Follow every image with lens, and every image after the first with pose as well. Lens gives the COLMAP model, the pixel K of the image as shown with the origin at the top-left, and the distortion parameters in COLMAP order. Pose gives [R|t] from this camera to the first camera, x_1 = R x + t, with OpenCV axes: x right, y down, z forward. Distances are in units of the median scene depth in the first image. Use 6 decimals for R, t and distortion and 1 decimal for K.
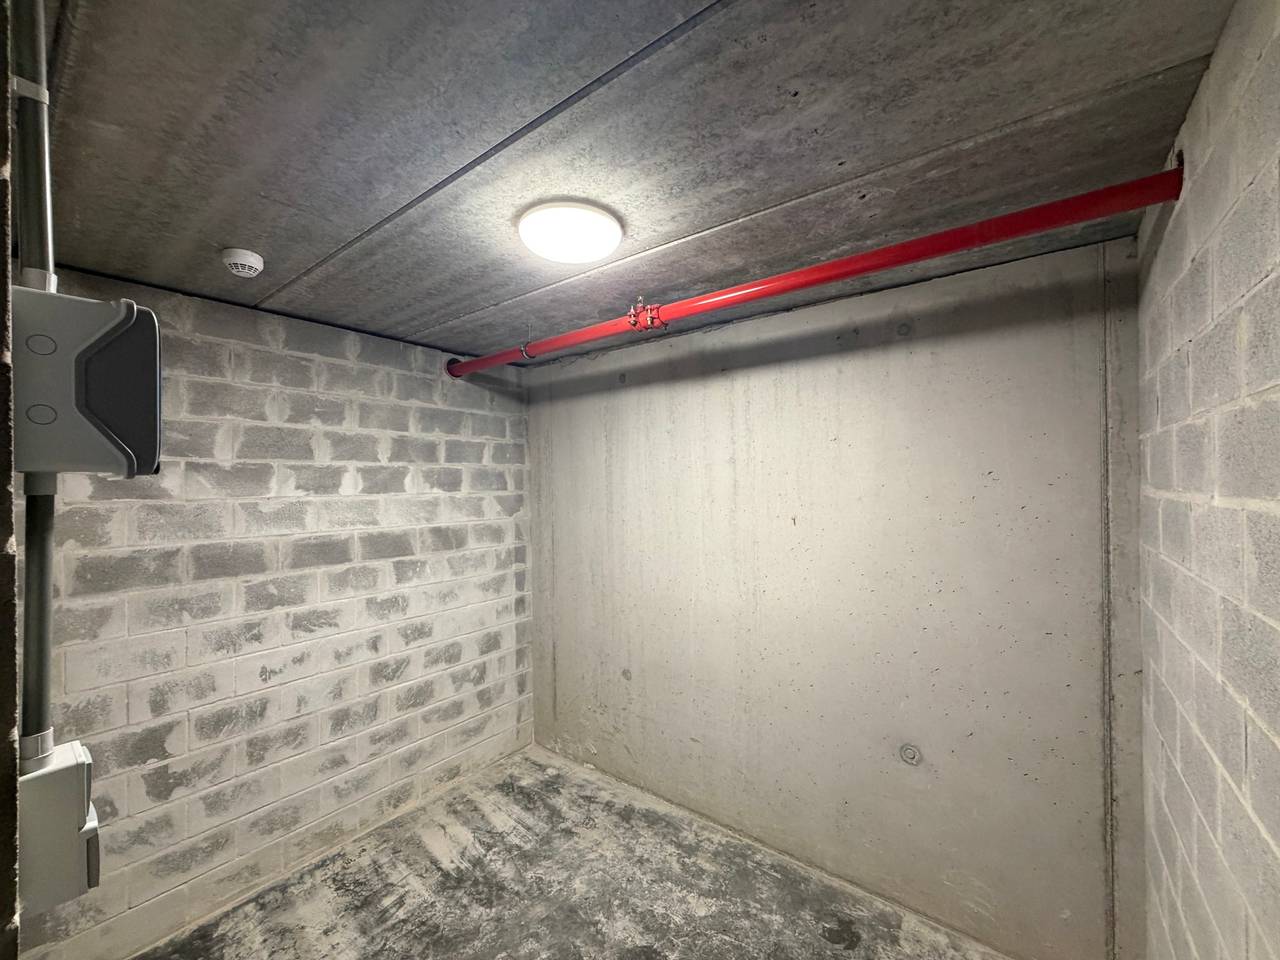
lens RADIAL K [[512.5, 0, 640.7], [0, 512.5, 481.6], [0, 0, 1]] dist [0.000289, -0.000039]
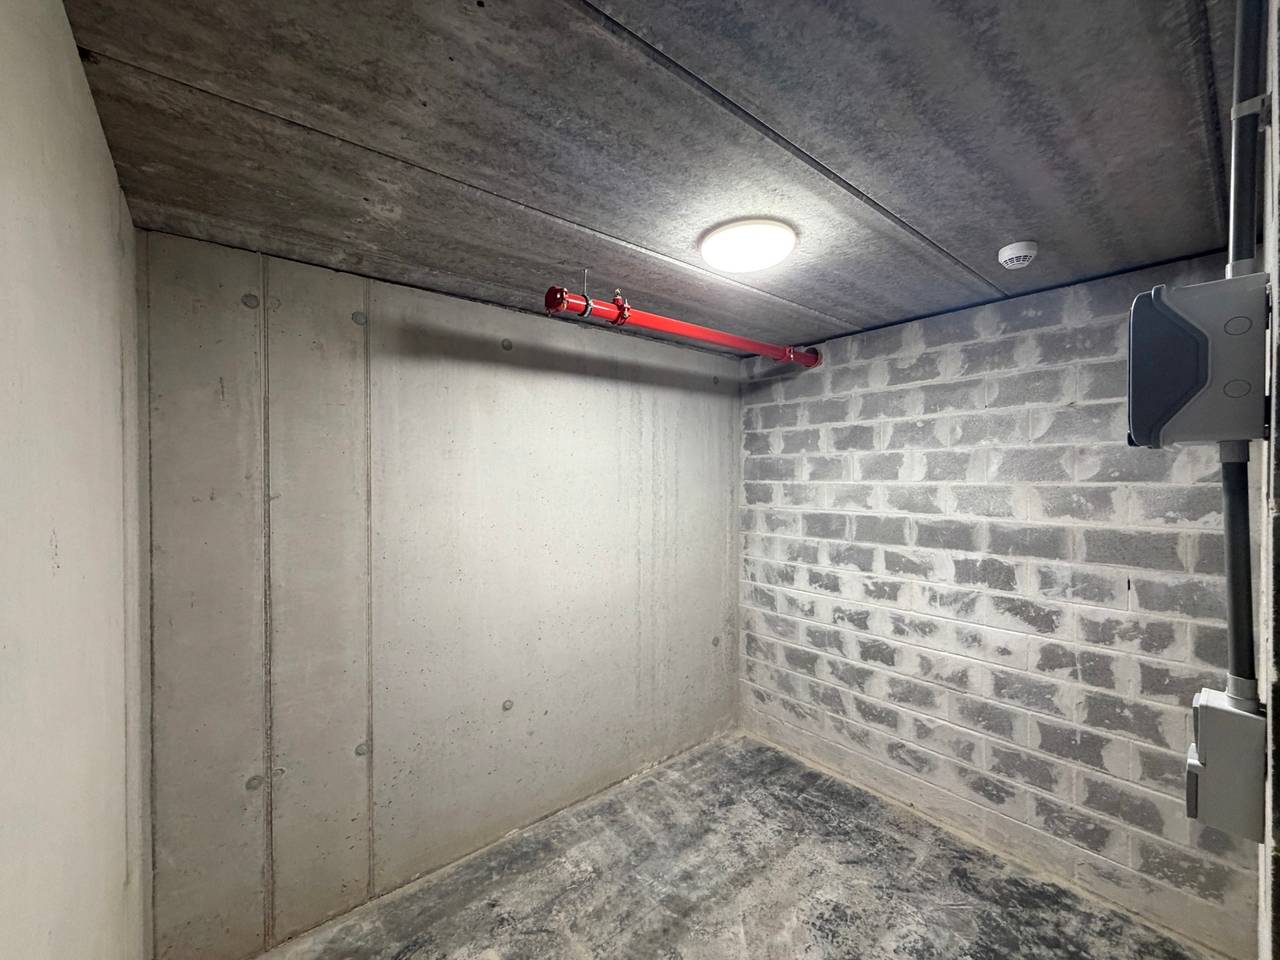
lens RADIAL K [[512.5, 0, 639.7], [0, 512.5, 477.9], [0, 0, 1]] dist [0.000289, -0.000039]
pose [[-0.205880, 0.025383, -0.978248, 0.560457], [0.015303, 0.999625, 0.022717, -0.010799], [0.978458, -0.010293, -0.206191, 0.684356]]
